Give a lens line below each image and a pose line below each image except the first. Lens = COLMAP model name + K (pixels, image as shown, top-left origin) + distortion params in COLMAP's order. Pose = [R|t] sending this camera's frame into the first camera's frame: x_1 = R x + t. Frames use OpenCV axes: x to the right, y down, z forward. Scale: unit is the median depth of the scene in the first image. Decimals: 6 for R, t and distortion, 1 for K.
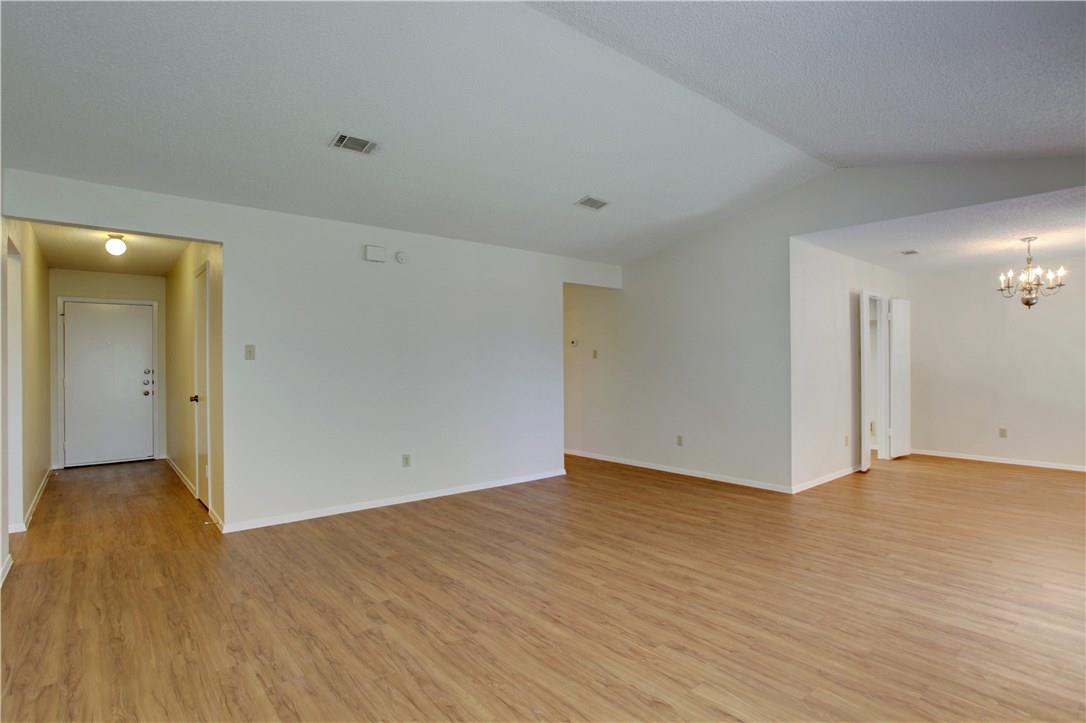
lens RADIAL K [[561.8, 0, 538.0], [0, 561.8, 359.9], [0, 0, 1]] dist [-0.072105, 0.032600]
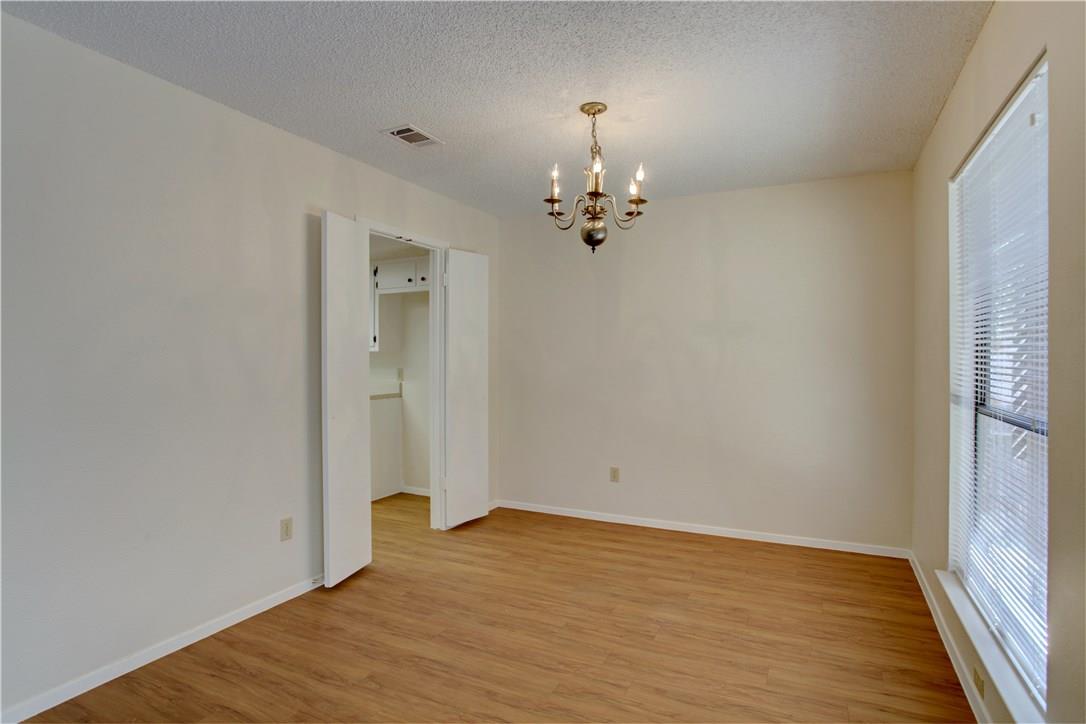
lens RADIAL K [[565.7, 0, 546.8], [0, 565.7, 358.1], [0, 0, 1]] dist [-0.071020, 0.034718]
pose [[0.916643, -0.000271, 0.399707, 0.833017], [-0.001542, 0.999990, 0.004213, -0.002223], [-0.399704, -0.004478, 0.916633, 0.691070]]
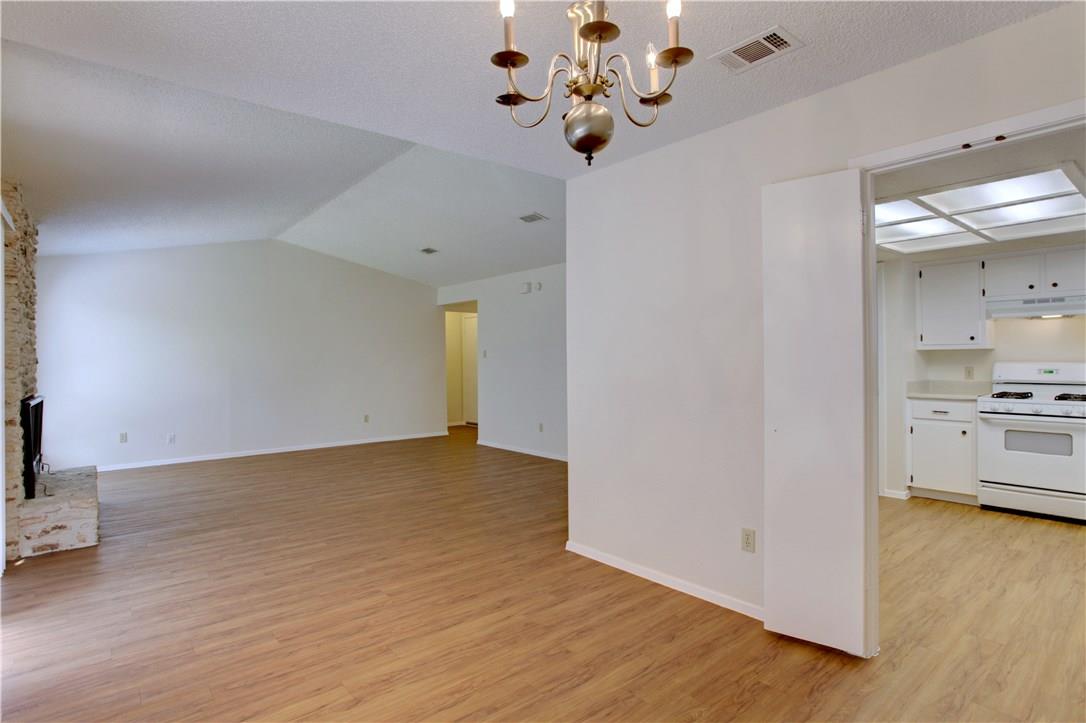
lens RADIAL K [[561.8, 0, 538.0], [0, 561.8, 359.9], [0, 0, 1]] dist [-0.072105, 0.032600]
pose [[-0.010439, 0.006095, -0.999927, 1.462174], [0.010796, 0.999924, 0.005982, -0.004232], [0.999887, -0.010733, -0.010504, 1.215660]]
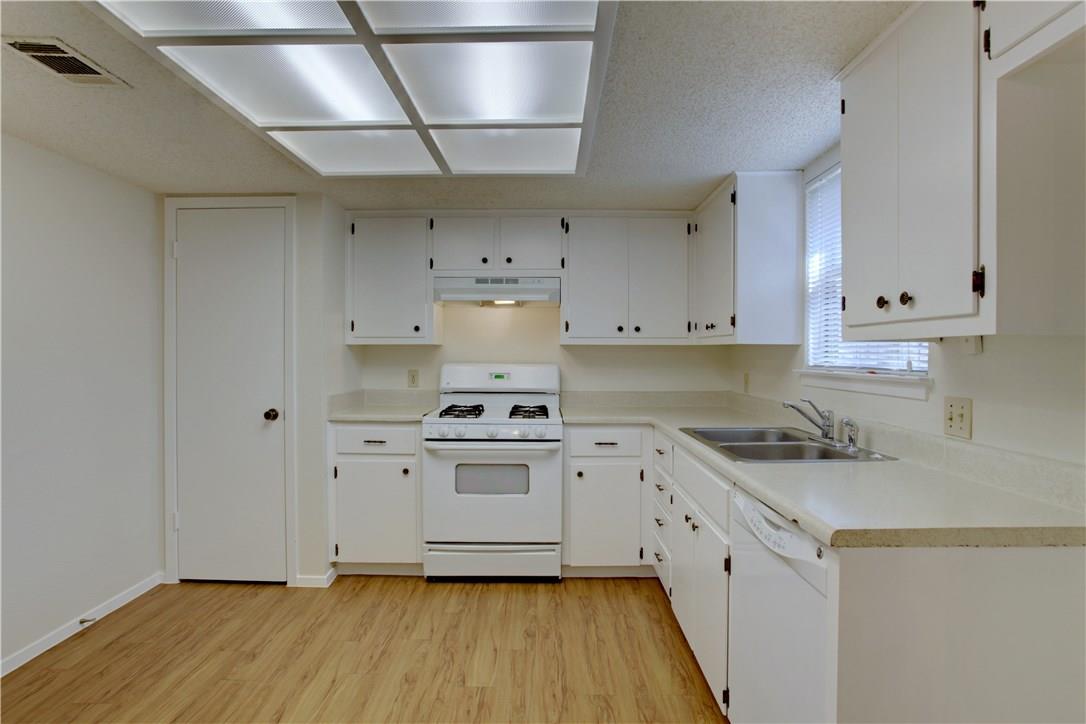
lens RADIAL K [[587.4, 0, 540.4], [0, 587.4, 360.0], [0, 0, 1]] dist [-0.064069, 0.000507]
pose [[0.761606, 0.014228, -0.647884, 0.992452], [-0.006139, 0.999872, 0.014741, -0.001584], [0.648012, -0.007249, 0.761596, 1.589604]]
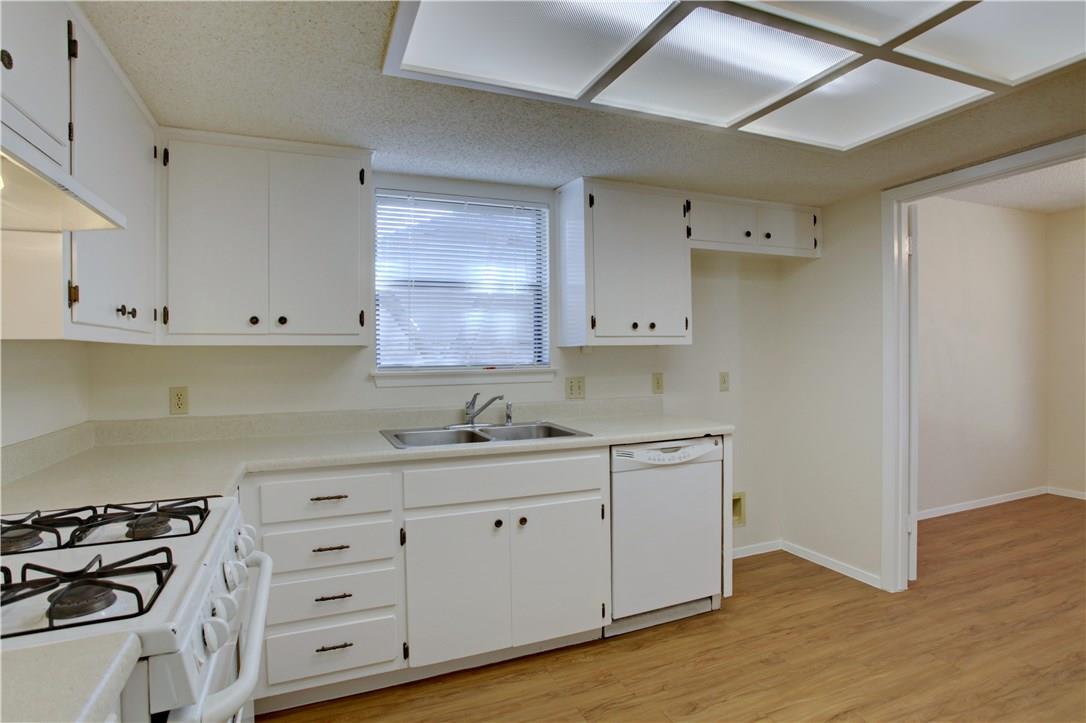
lens RADIAL K [[565.7, 0, 546.8], [0, 565.7, 357.6], [0, 0, 1]] dist [-0.071020, 0.034718]
pose [[0.290046, -0.007566, 0.956983, 0.252879], [0.008127, 0.999952, 0.005443, -0.000328], [-0.956978, 0.006199, 0.290093, 1.905703]]
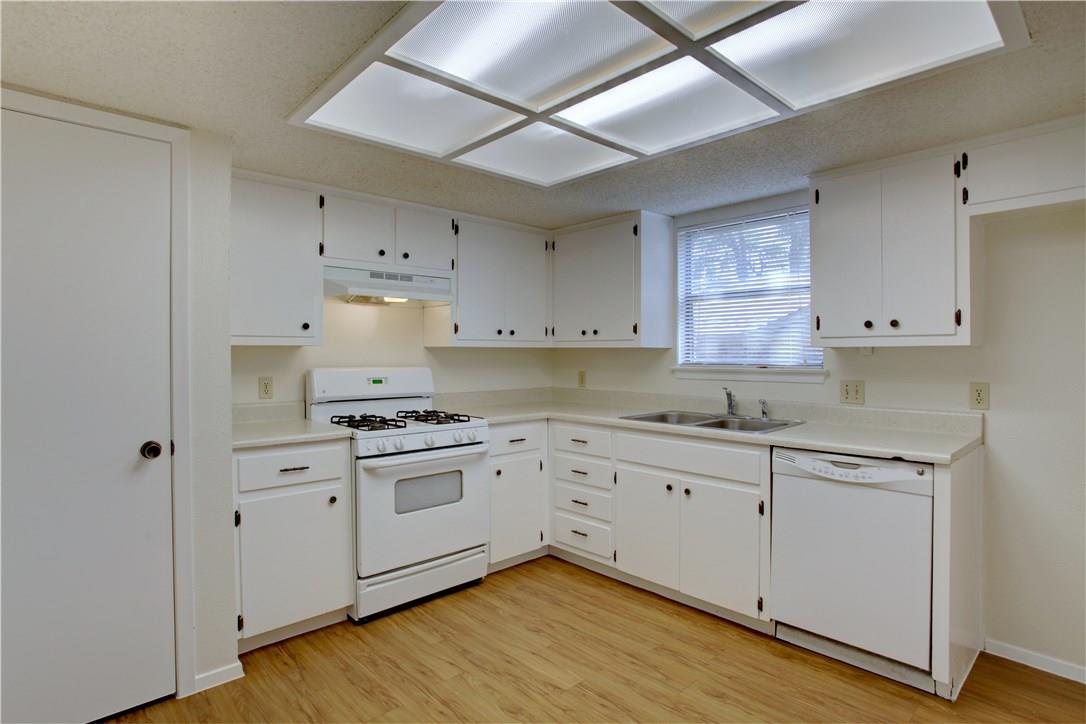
lens RADIAL K [[565.7, 0, 546.8], [0, 565.7, 358.1], [0, 0, 1]] dist [-0.071020, 0.034718]
pose [[0.998451, 0.002860, 0.055566, 0.558200], [-0.003313, 0.999962, 0.008074, -0.002011], [-0.055541, -0.008246, 0.998422, 1.442280]]
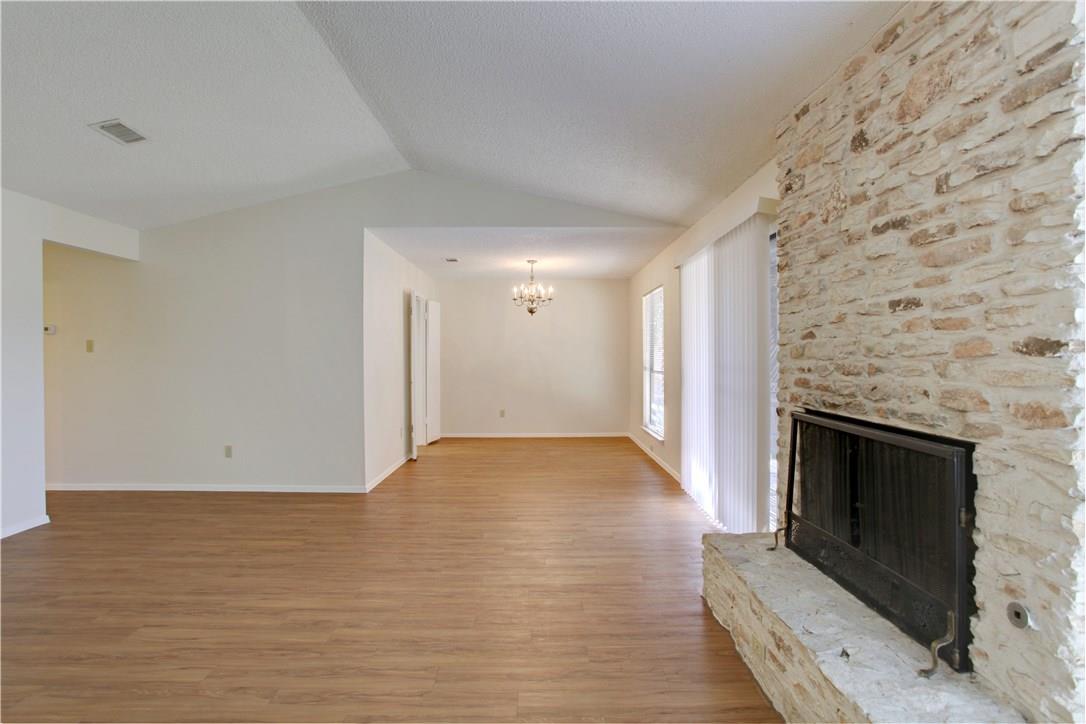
lens RADIAL K [[547.9, 0, 548.5], [0, 547.9, 356.8], [0, 0, 1]] dist [-0.066502, 0.028886]
pose [[0.626802, 0.000255, 0.779179, -0.101392], [-0.003225, 0.999992, 0.002267, 0.000325], [-0.779172, -0.003934, 0.626798, 0.189919]]
